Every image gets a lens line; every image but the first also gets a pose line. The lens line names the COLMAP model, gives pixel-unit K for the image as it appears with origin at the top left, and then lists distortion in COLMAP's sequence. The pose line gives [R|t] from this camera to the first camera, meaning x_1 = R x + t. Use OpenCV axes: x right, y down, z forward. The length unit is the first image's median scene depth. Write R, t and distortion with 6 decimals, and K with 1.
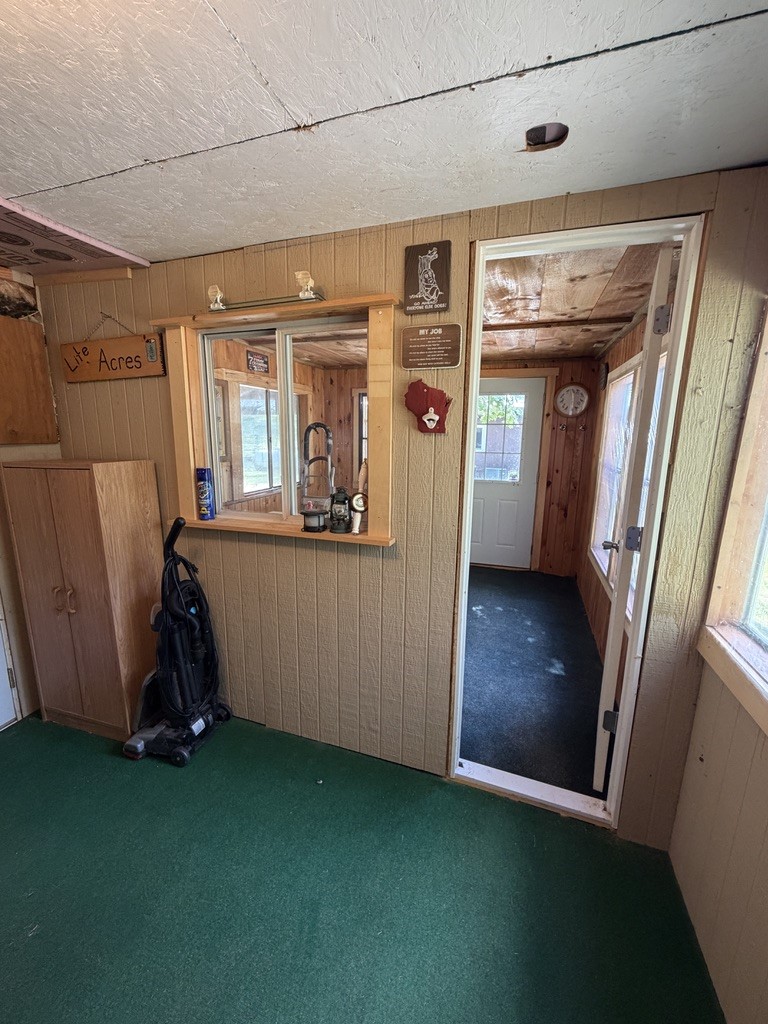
lens RADIAL K [[409.2, 0, 388.0], [0, 409.2, 511.4], [0, 0, 1]] dist [0.000036, 0.000004]
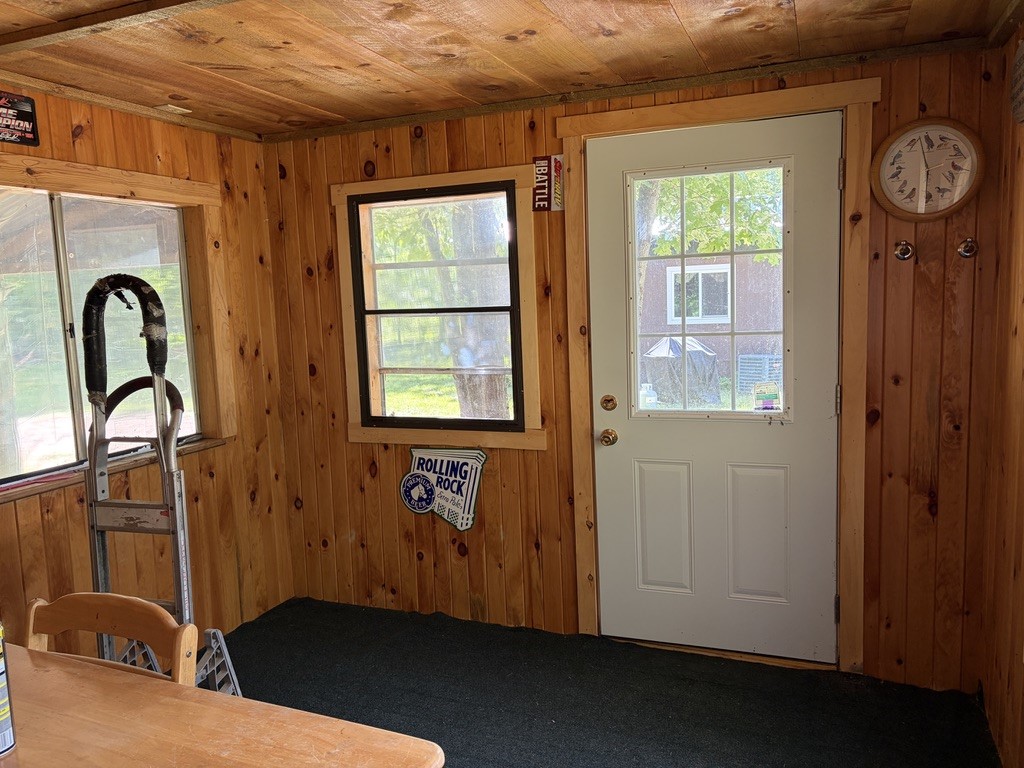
lens RADIAL K [[774.5, 0, 510.1], [0, 774.5, 384.7], [0, 0, 1]] dist [0.028917, -0.010986]
pose [[0.996318, -0.044144, -0.073491, 0.142516], [0.038723, 0.996534, -0.073628, -0.059162], [0.076486, 0.070511, 0.994574, 0.335851]]
